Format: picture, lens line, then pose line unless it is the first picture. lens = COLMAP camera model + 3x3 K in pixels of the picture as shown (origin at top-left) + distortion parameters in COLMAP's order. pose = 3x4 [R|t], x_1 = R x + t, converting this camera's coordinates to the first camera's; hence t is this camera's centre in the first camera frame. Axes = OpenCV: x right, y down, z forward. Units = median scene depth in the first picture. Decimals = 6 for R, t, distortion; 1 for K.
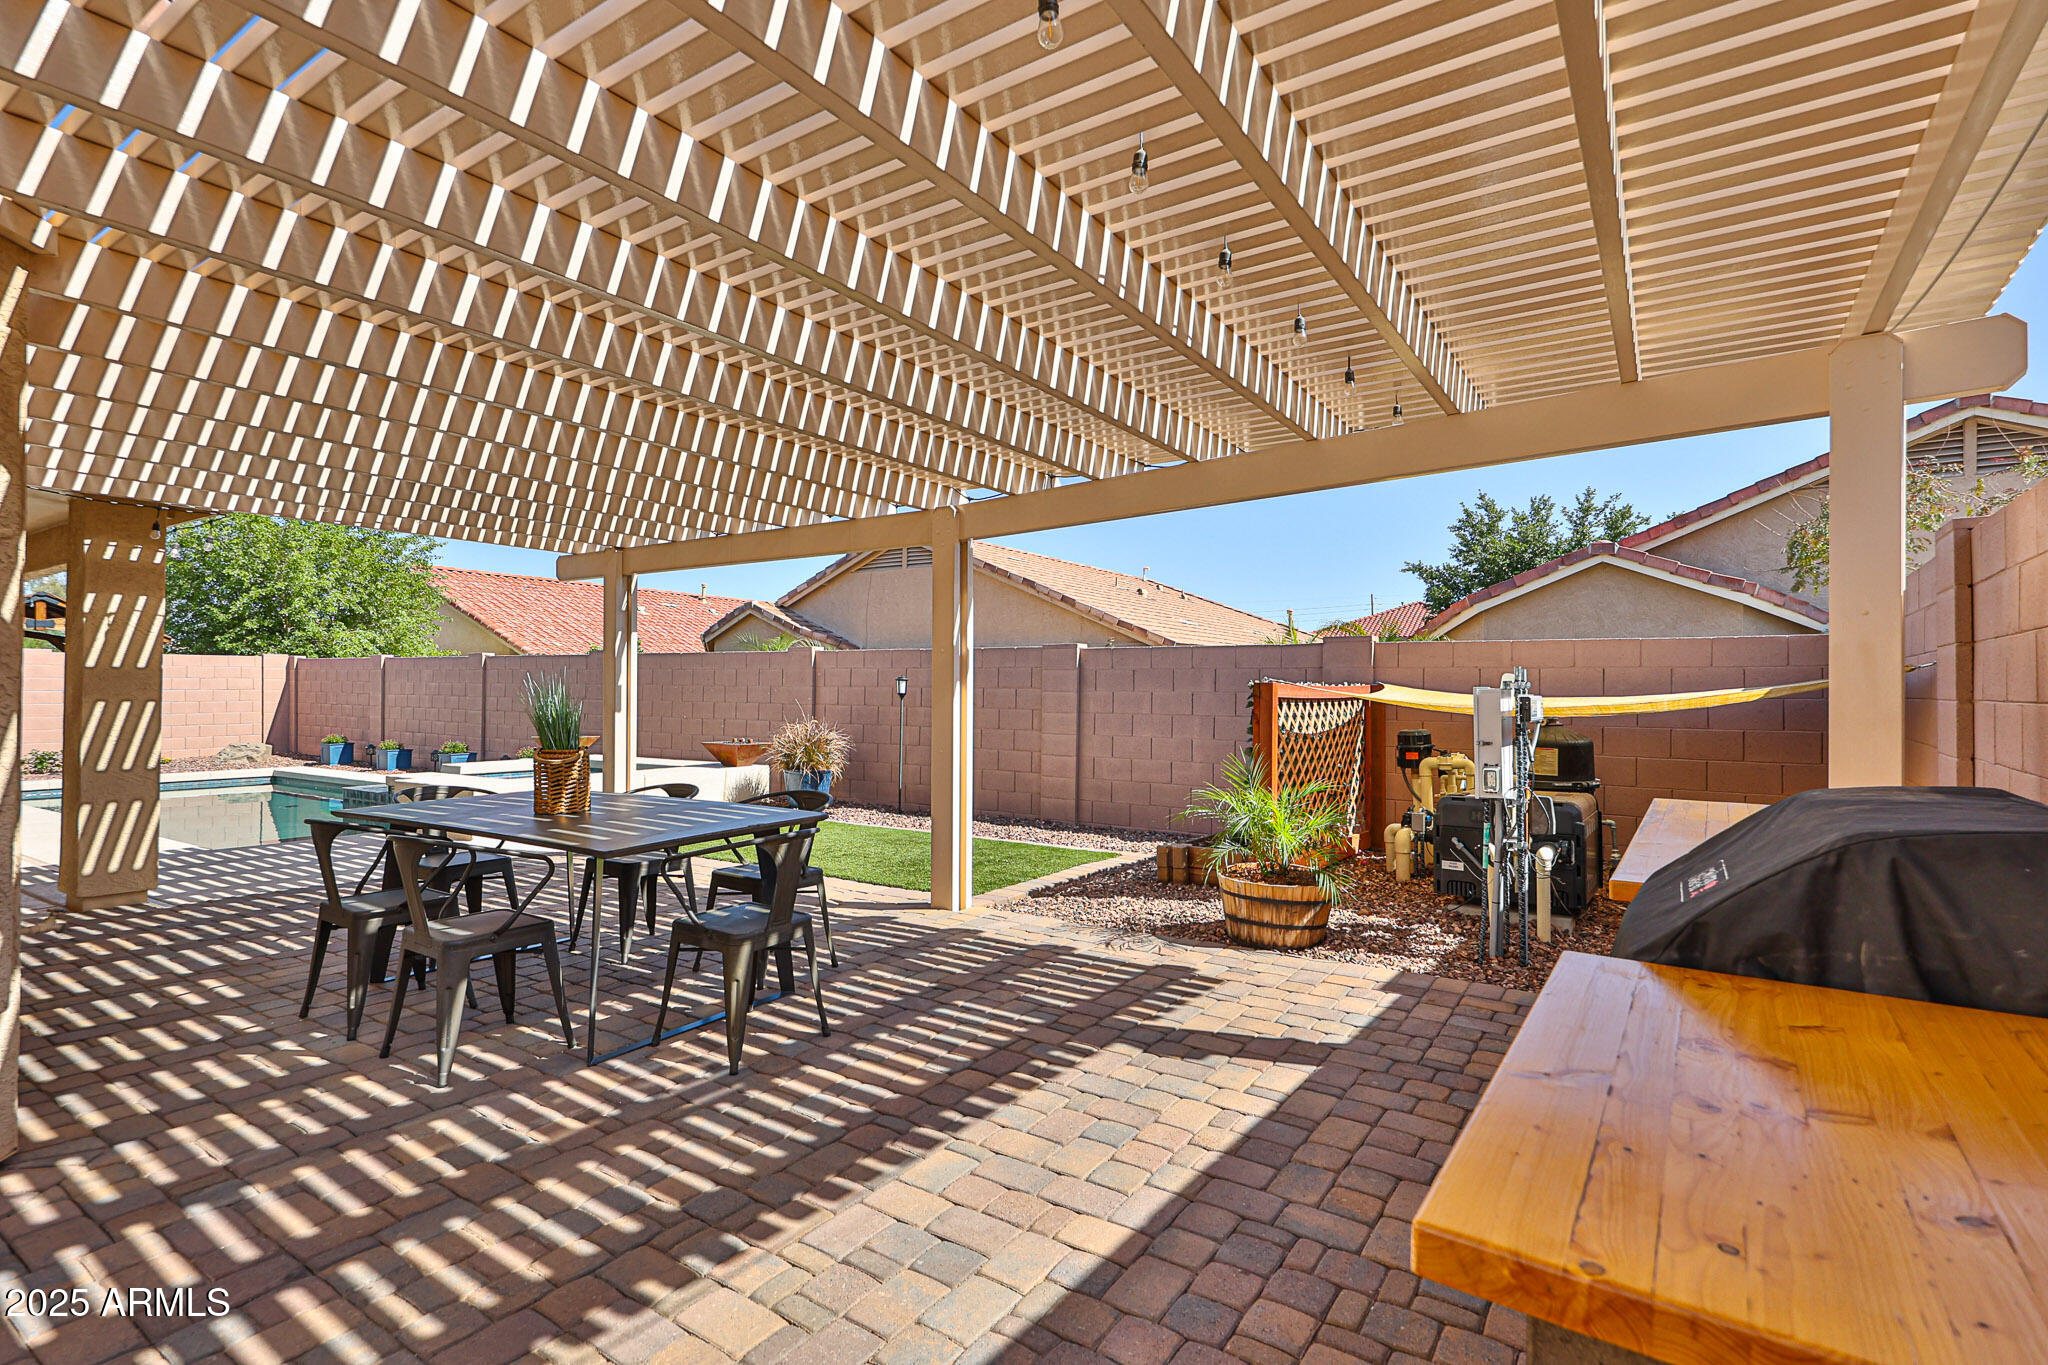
lens RADIAL K [[966.6, 0, 1024.0], [0, 966.6, 682.5], [0, 0, 1]] dist [-0.002434, -0.000496]
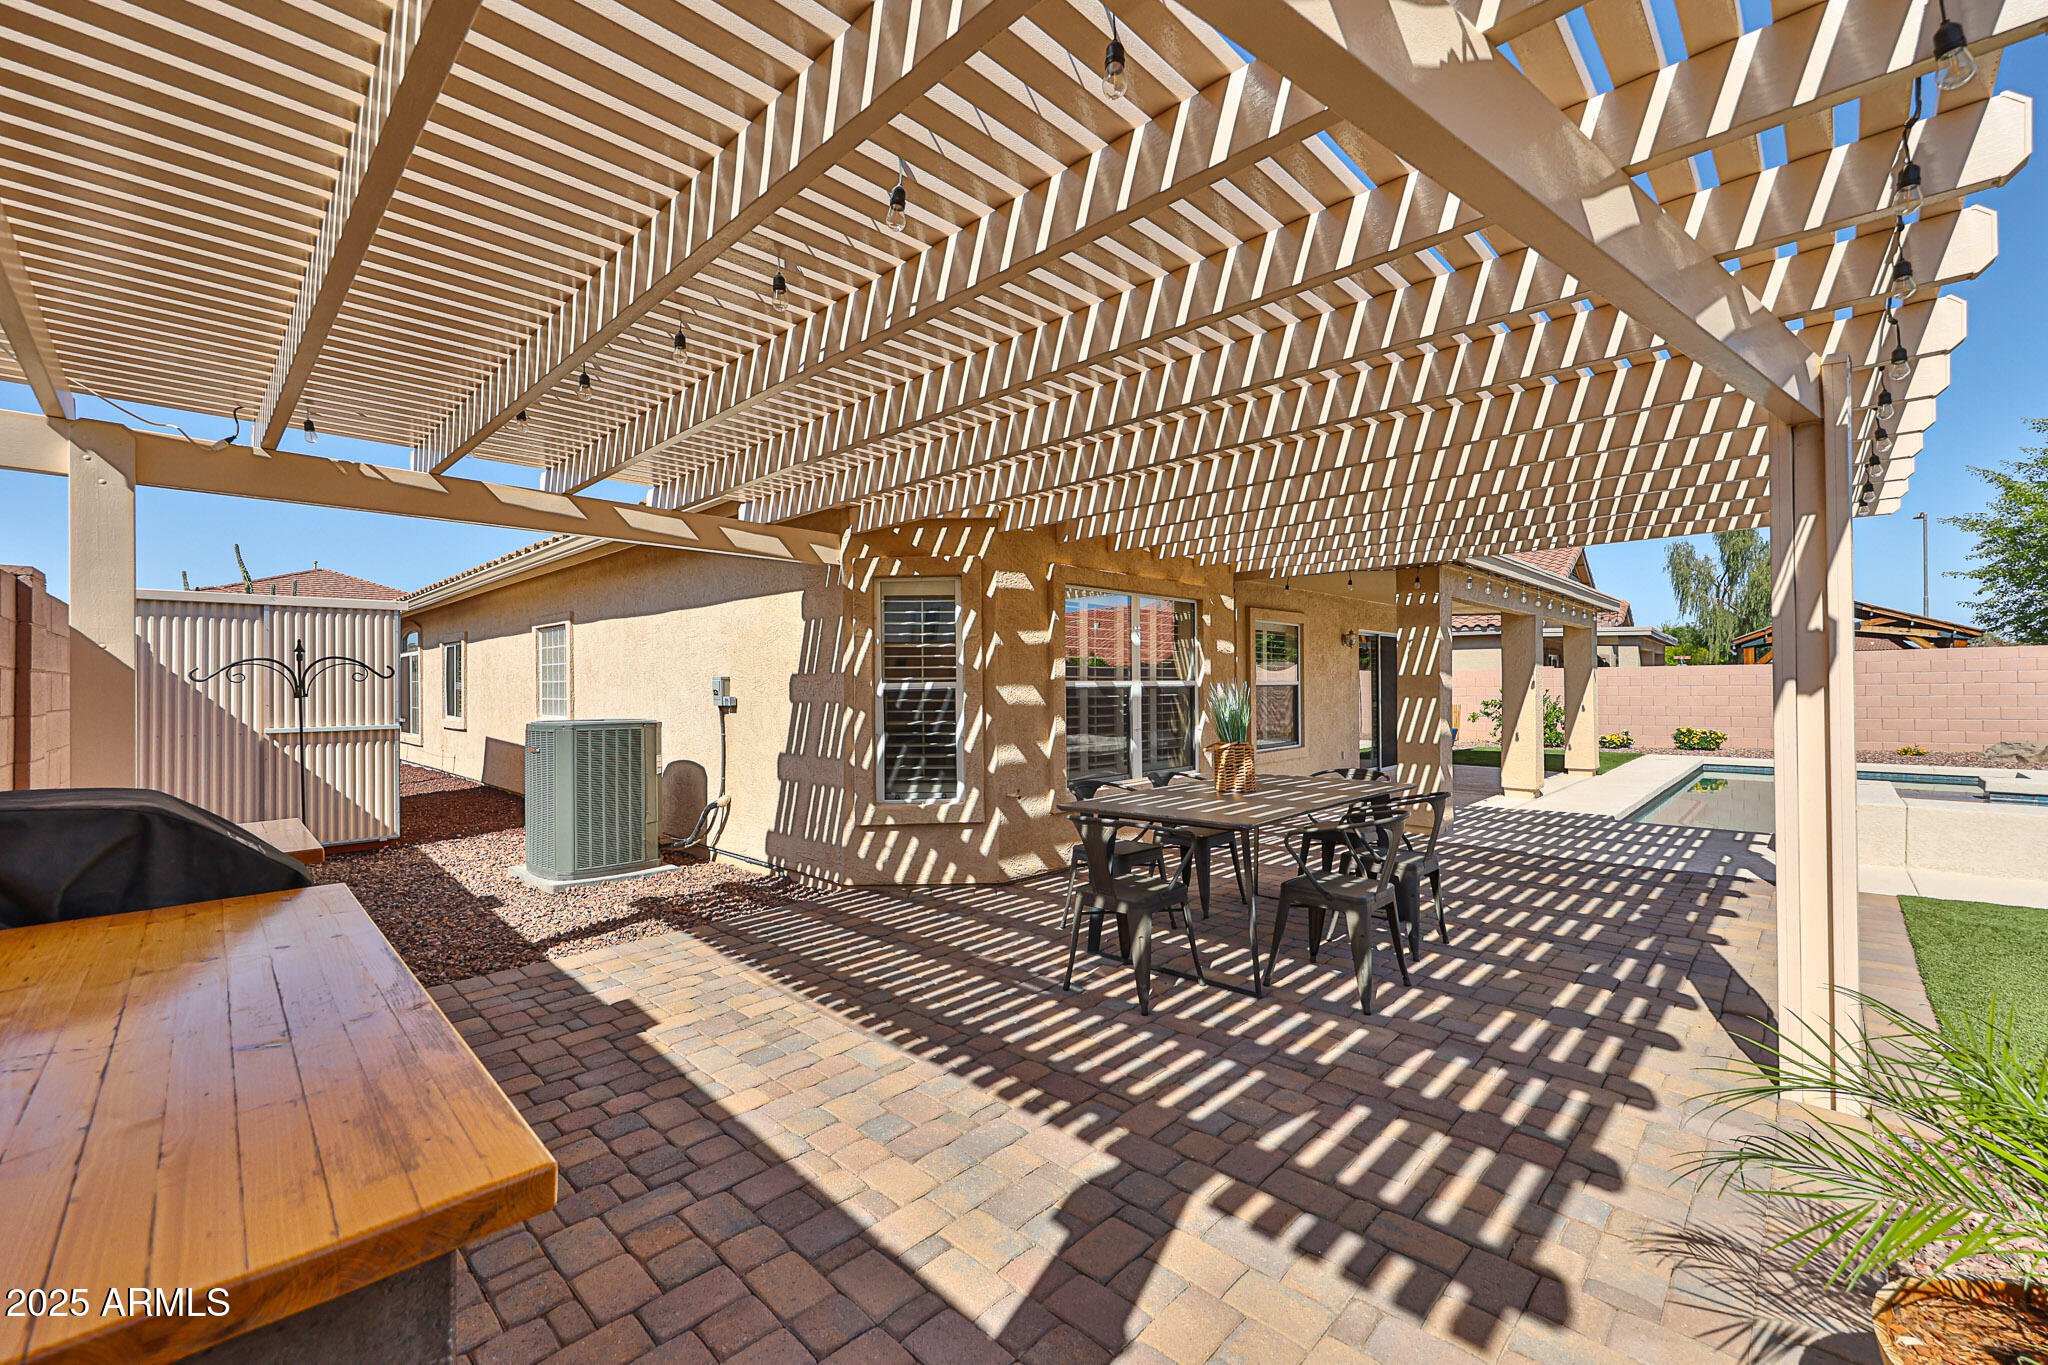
lens RADIAL K [[832.0, 0, 1024.0], [0, 832.0, 682.5], [0, 0, 1]] dist [-0.000544, -0.000148]
pose [[-0.171585, -0.004526, -0.985159, 0.789612], [0.013976, 0.999878, -0.007028, -0.007301], [0.985070, -0.014975, -0.171501, 1.076935]]
